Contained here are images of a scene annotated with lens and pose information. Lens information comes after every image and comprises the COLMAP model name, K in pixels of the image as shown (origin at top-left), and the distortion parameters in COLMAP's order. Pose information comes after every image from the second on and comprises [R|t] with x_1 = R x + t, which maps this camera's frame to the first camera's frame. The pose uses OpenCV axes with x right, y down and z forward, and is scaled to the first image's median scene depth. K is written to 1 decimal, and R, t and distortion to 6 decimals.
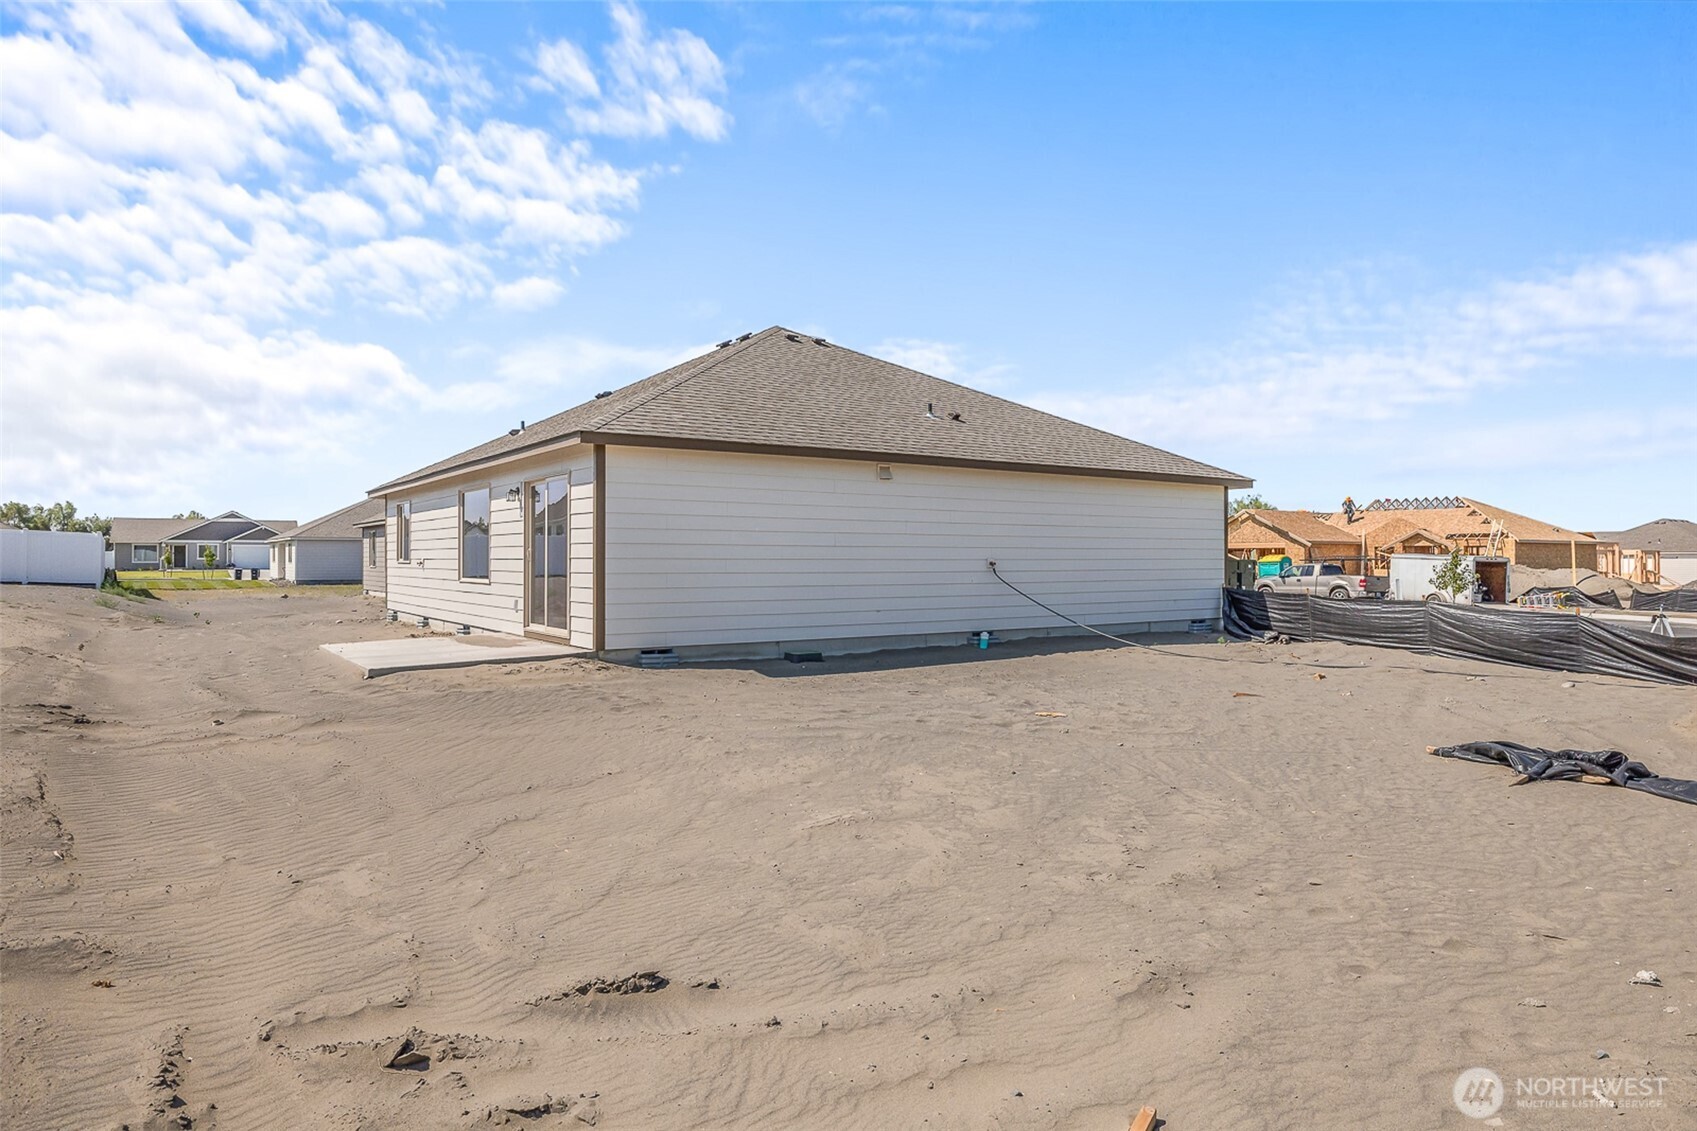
lens RADIAL K [[1036.0, 0, 843.3], [0, 1036.0, 558.5], [0, 0, 1]] dist [0.002278, -0.004659]
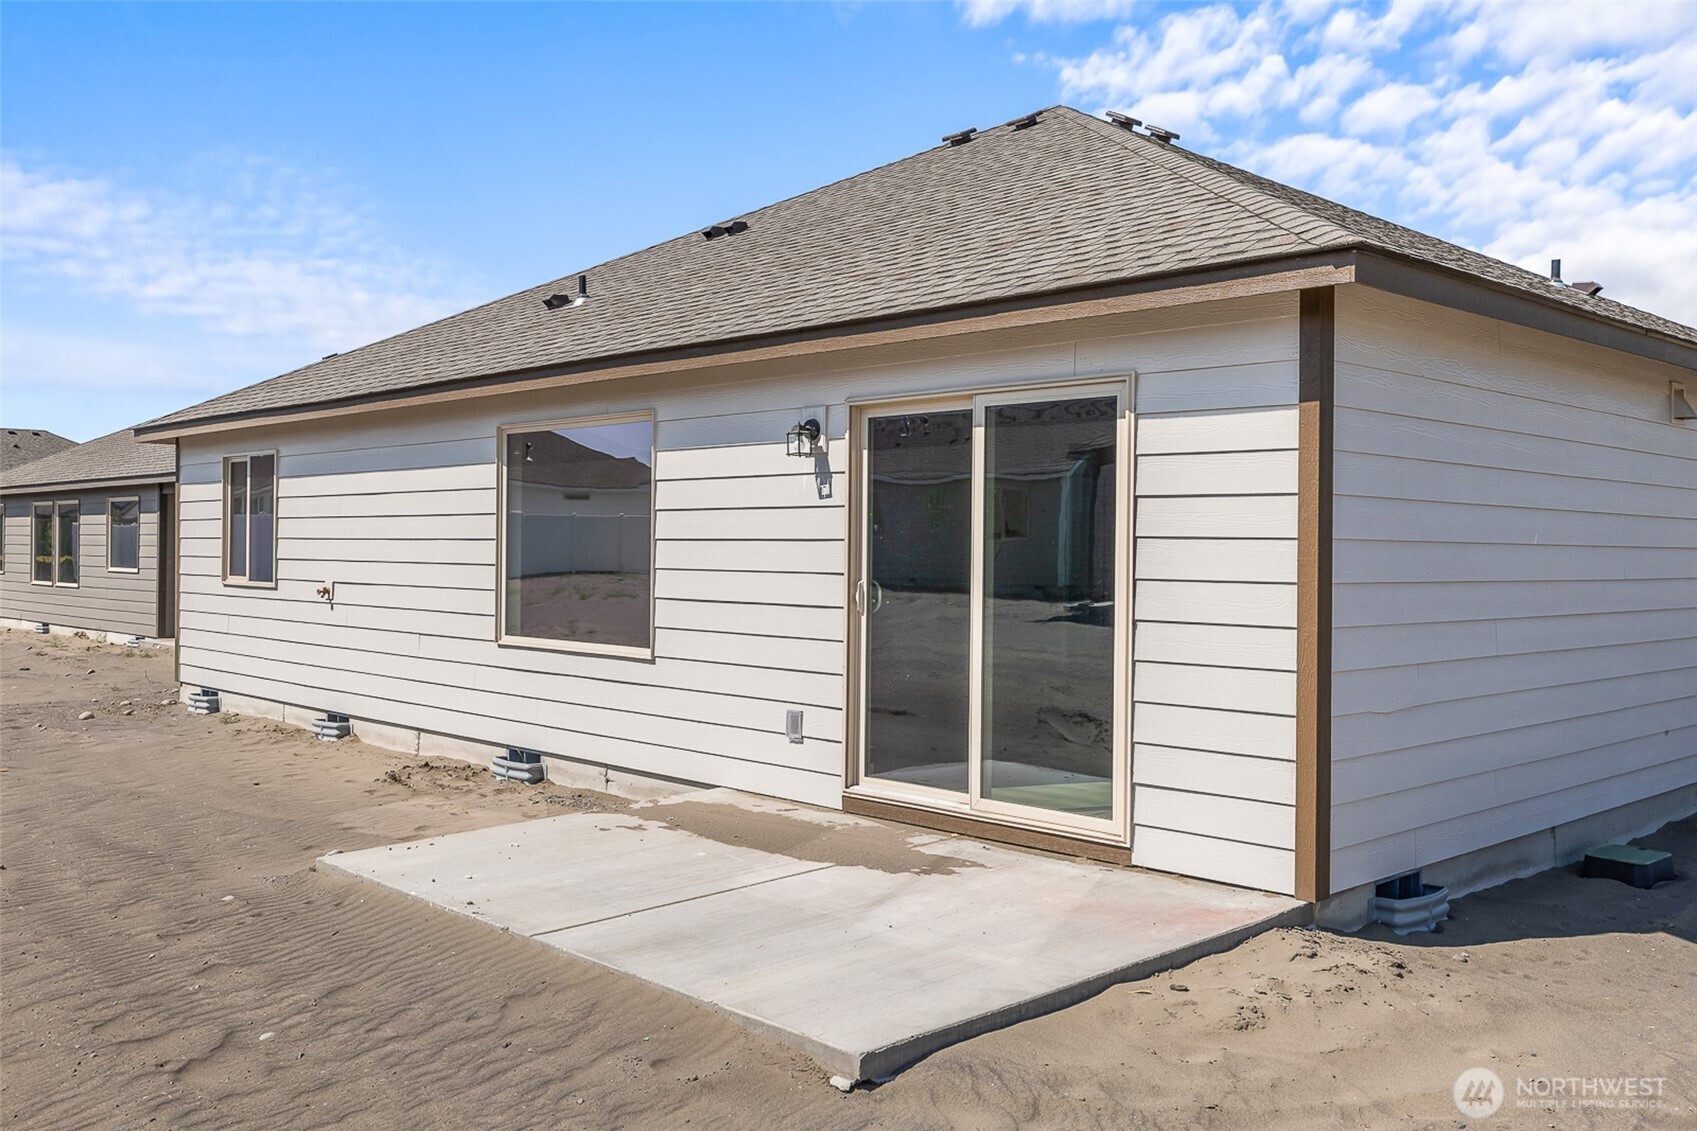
lens RADIAL K [[1499.4, 0, 849.5], [0, 1499.4, 557.7], [0, 0, 1]] dist [0.007459, 0.001750]
pose [[0.987137, 0.008771, 0.159639, -0.379864], [-0.009703, 0.999940, 0.005063, -0.020044], [-0.159585, -0.006547, 0.987162, 0.437813]]
